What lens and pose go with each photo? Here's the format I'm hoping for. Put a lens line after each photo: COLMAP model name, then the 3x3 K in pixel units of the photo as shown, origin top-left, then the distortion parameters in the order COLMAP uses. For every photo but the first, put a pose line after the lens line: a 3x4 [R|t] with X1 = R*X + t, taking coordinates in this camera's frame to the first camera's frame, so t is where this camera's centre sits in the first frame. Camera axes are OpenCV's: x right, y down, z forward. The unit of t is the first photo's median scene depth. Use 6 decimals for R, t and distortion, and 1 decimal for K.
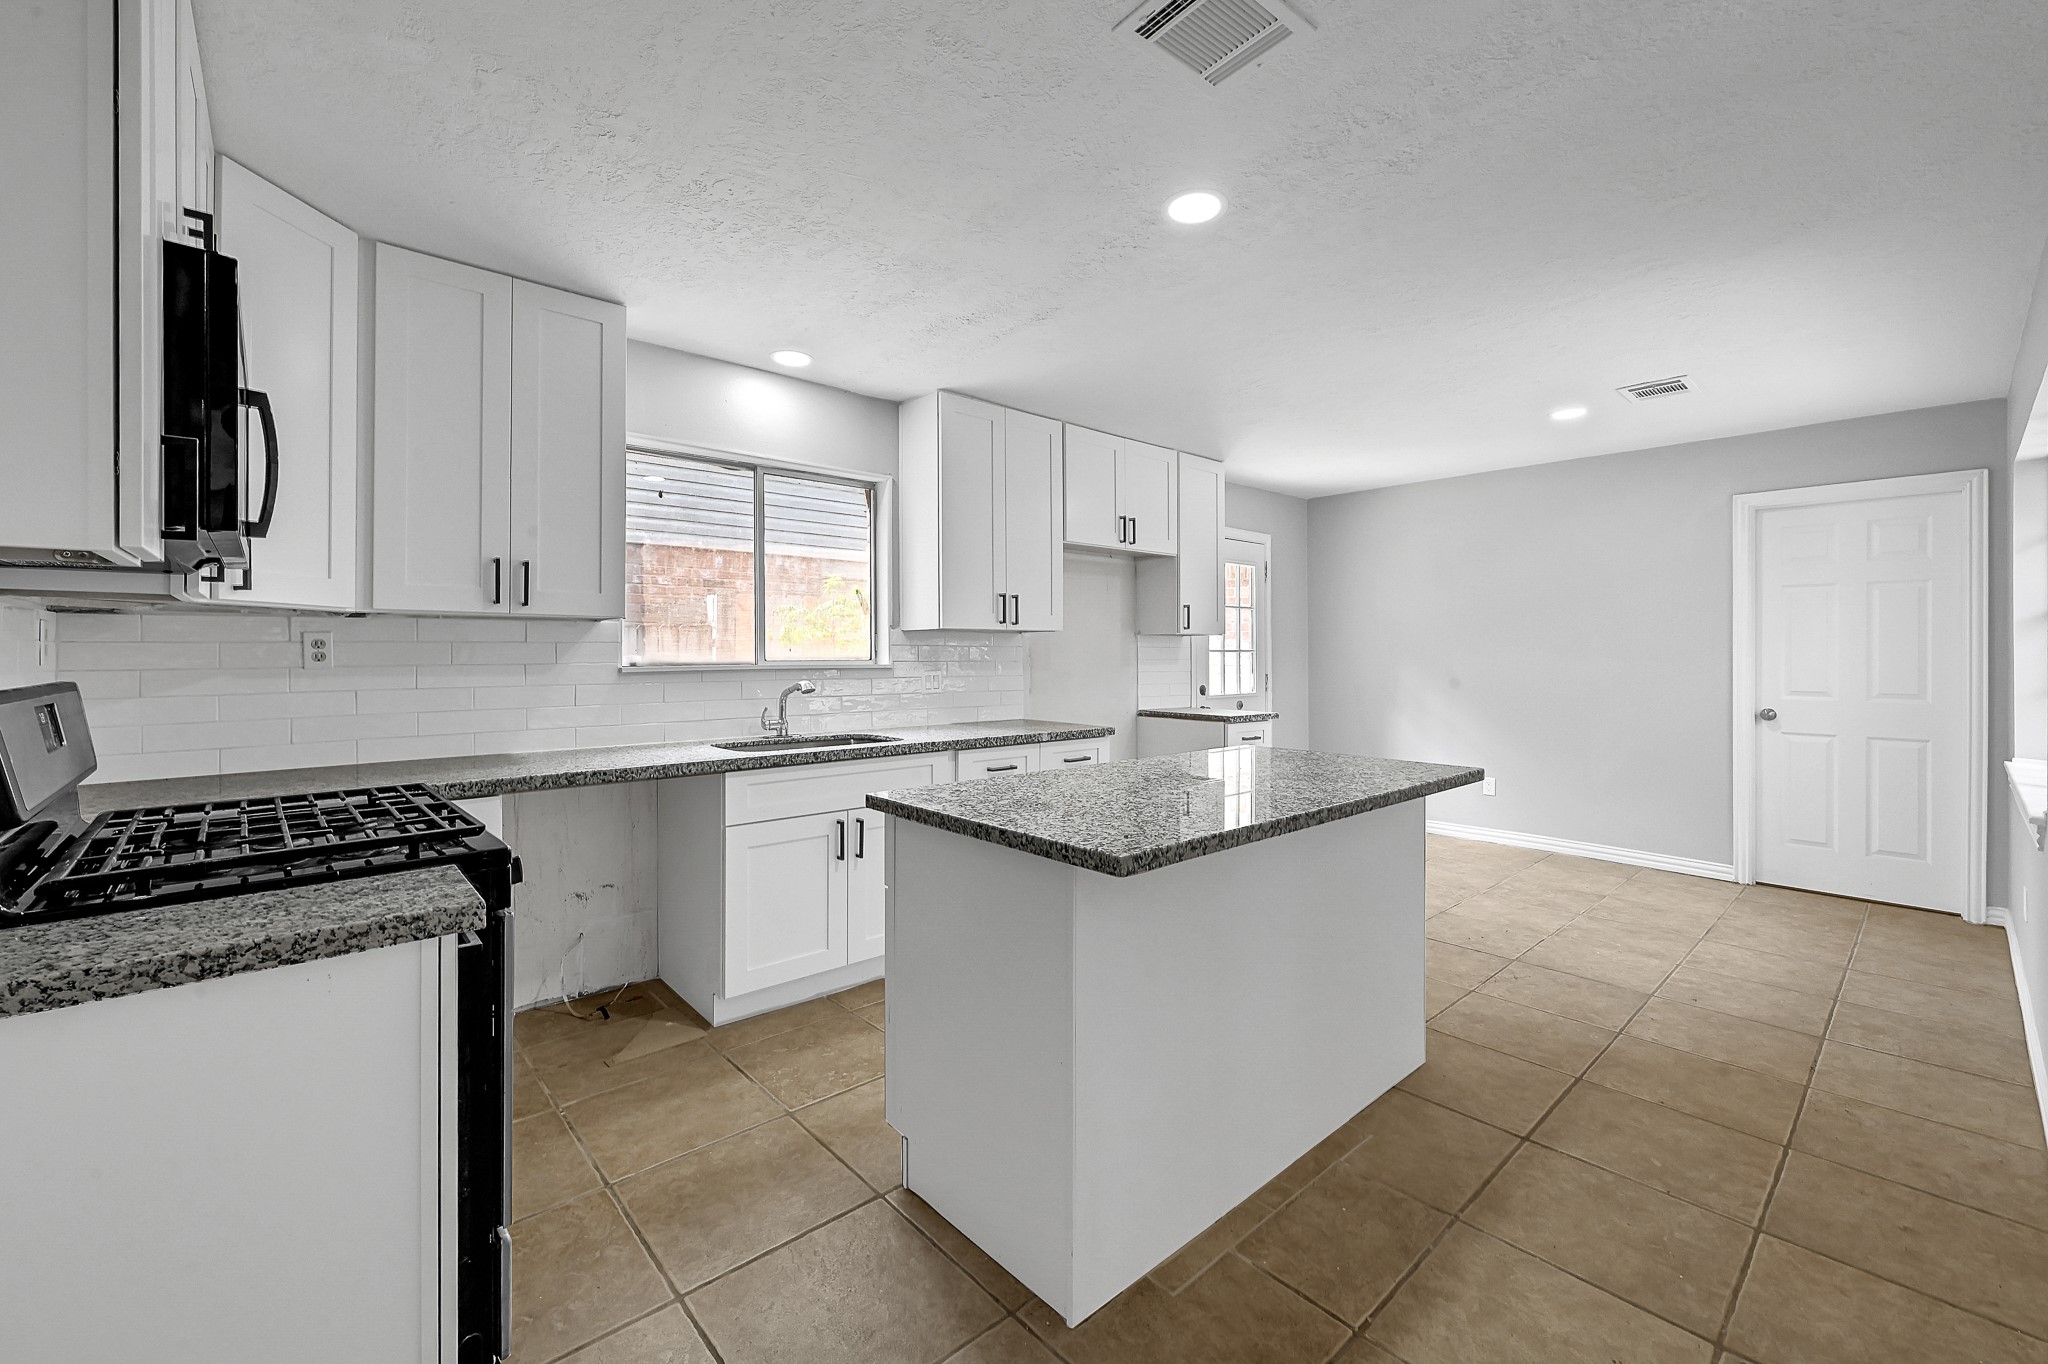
lens RADIAL K [[850.5, 0, 1014.5], [0, 850.5, 653.4], [0, 0, 1]] dist [-0.001250, -0.000442]
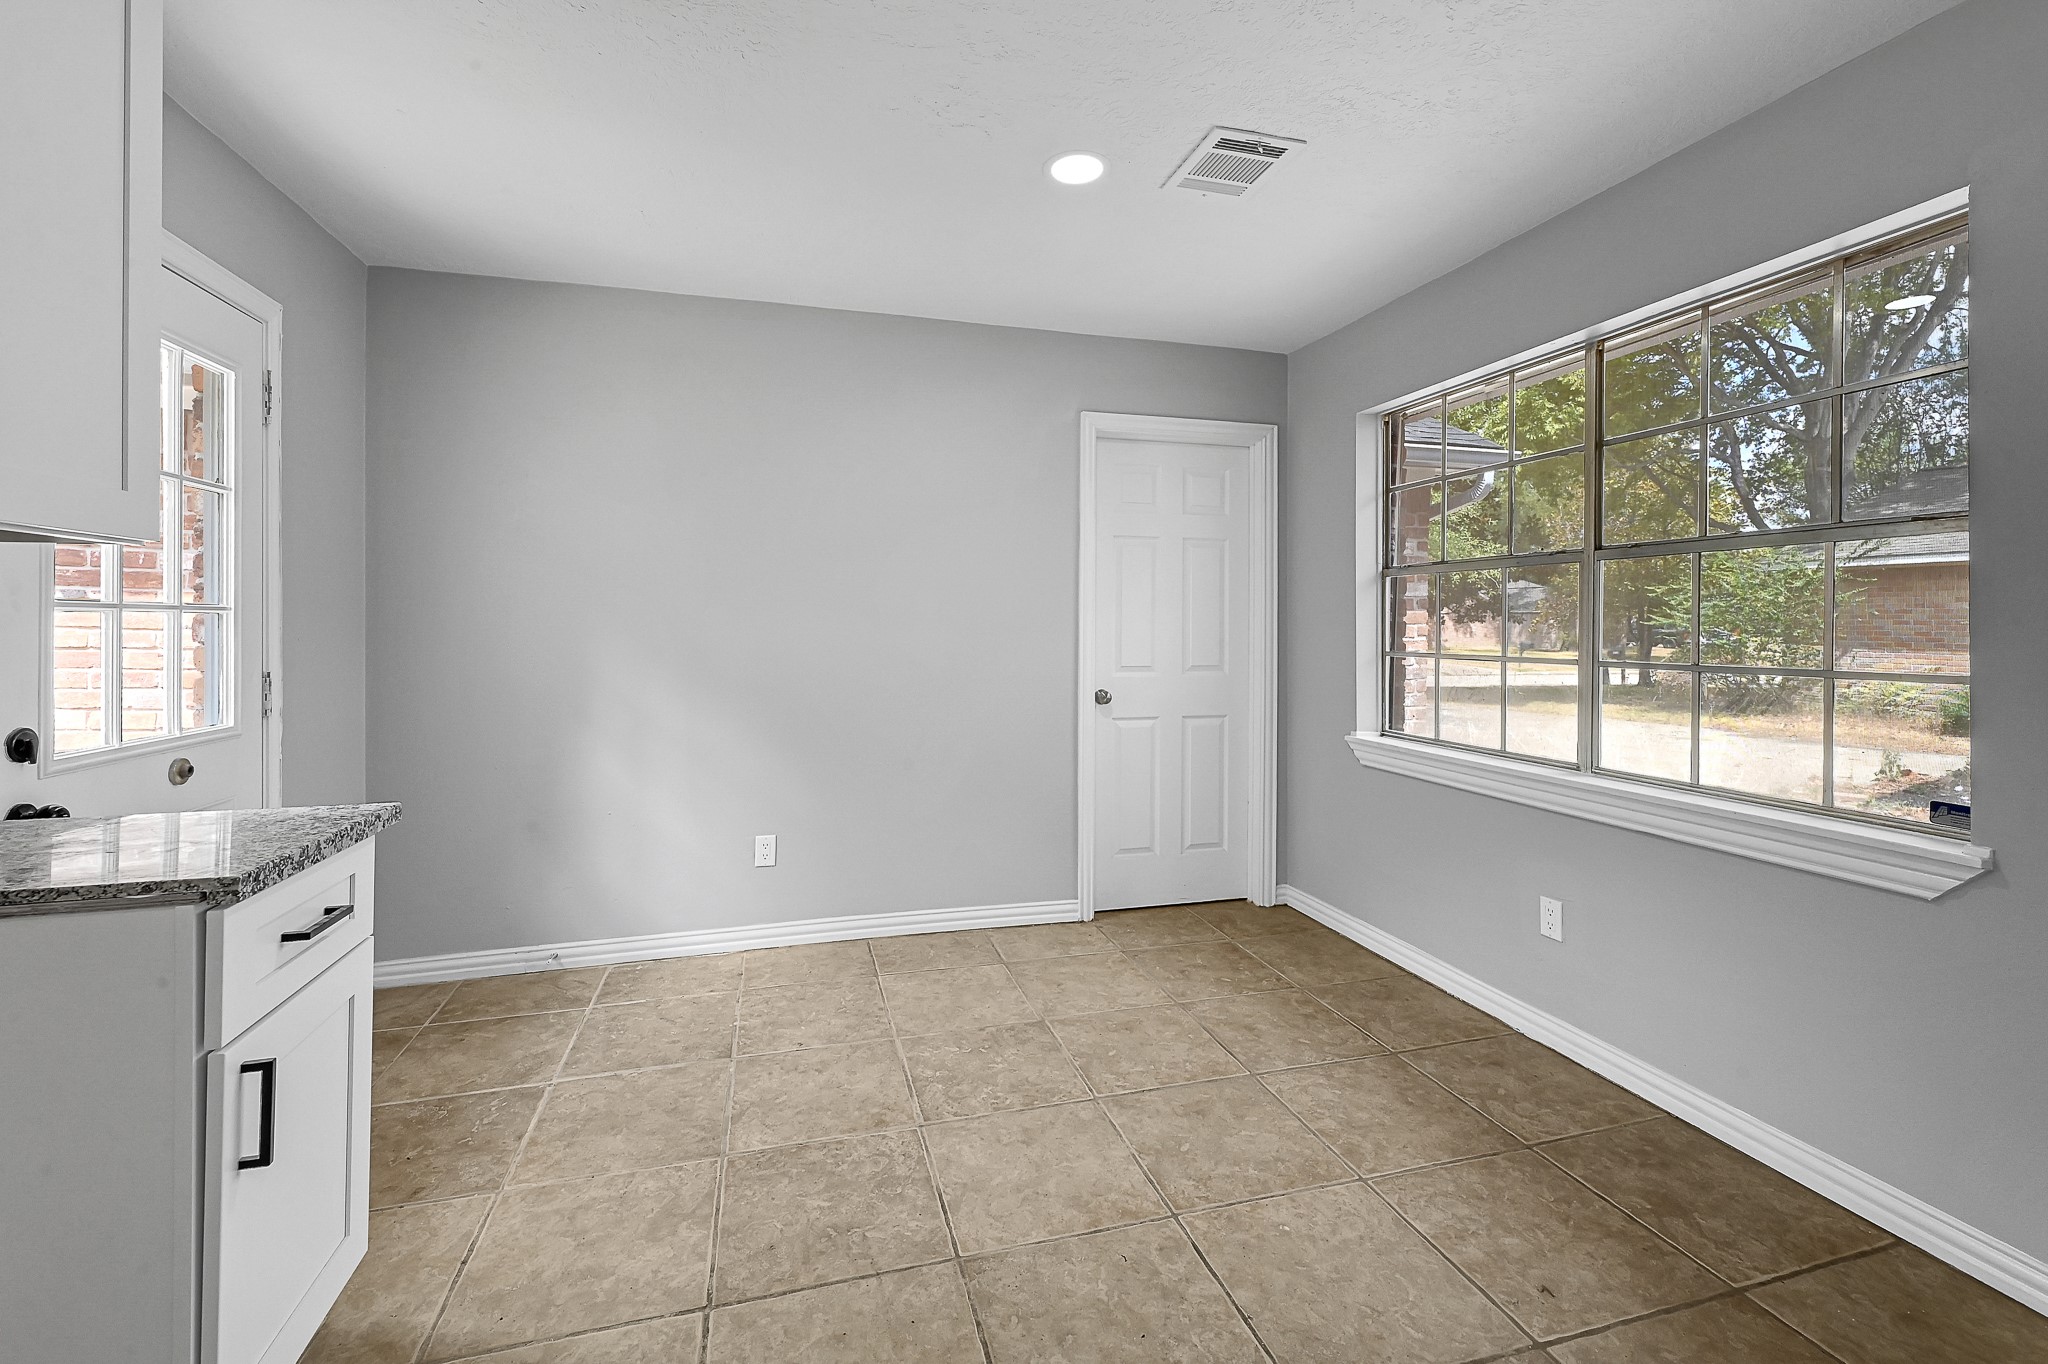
lens RADIAL K [[851.3, 0, 1020.0], [0, 851.3, 613.1], [0, 0, 1]] dist [-0.001820, -0.000431]
pose [[0.431051, 0.009501, 0.902277, 0.157007], [-0.000915, 0.999949, -0.010092, 0.002638], [-0.902327, 0.003524, 0.431038, 0.828672]]
